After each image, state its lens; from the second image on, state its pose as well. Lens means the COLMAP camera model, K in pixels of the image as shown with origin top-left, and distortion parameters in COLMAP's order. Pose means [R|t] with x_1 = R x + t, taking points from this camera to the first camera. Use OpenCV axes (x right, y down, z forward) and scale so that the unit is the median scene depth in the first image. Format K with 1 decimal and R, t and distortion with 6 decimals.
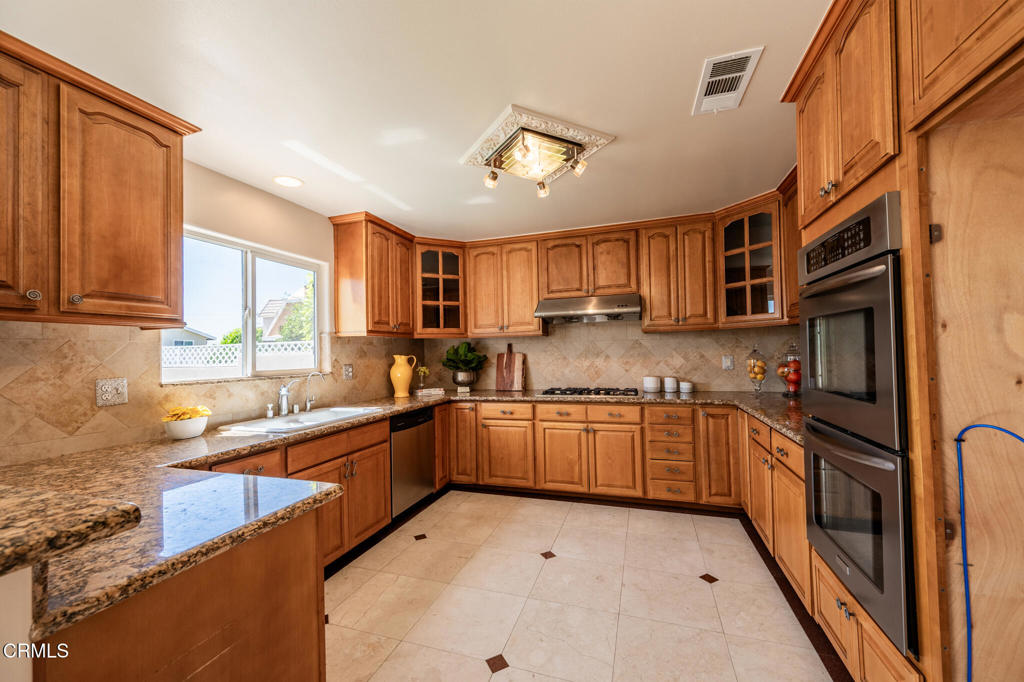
lens RADIAL K [[405.6, 0, 510.8], [0, 405.6, 342.5], [0, 0, 1]] dist [-0.003233, 0.000377]
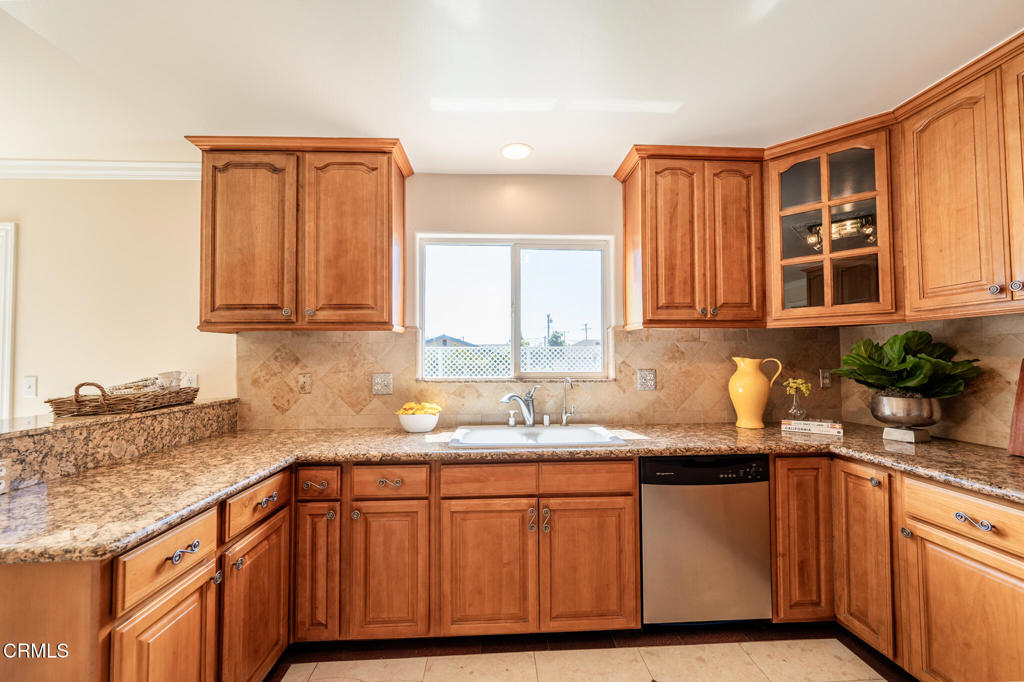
lens RADIAL K [[405.6, 0, 513.0], [0, 405.6, 344.2], [0, 0, 1]] dist [-0.003233, 0.000377]
pose [[0.364367, -0.012007, -0.931178, 0.188298], [0.021195, 0.999765, -0.004598, 0.008349], [0.931014, -0.018061, 0.364536, 0.534947]]
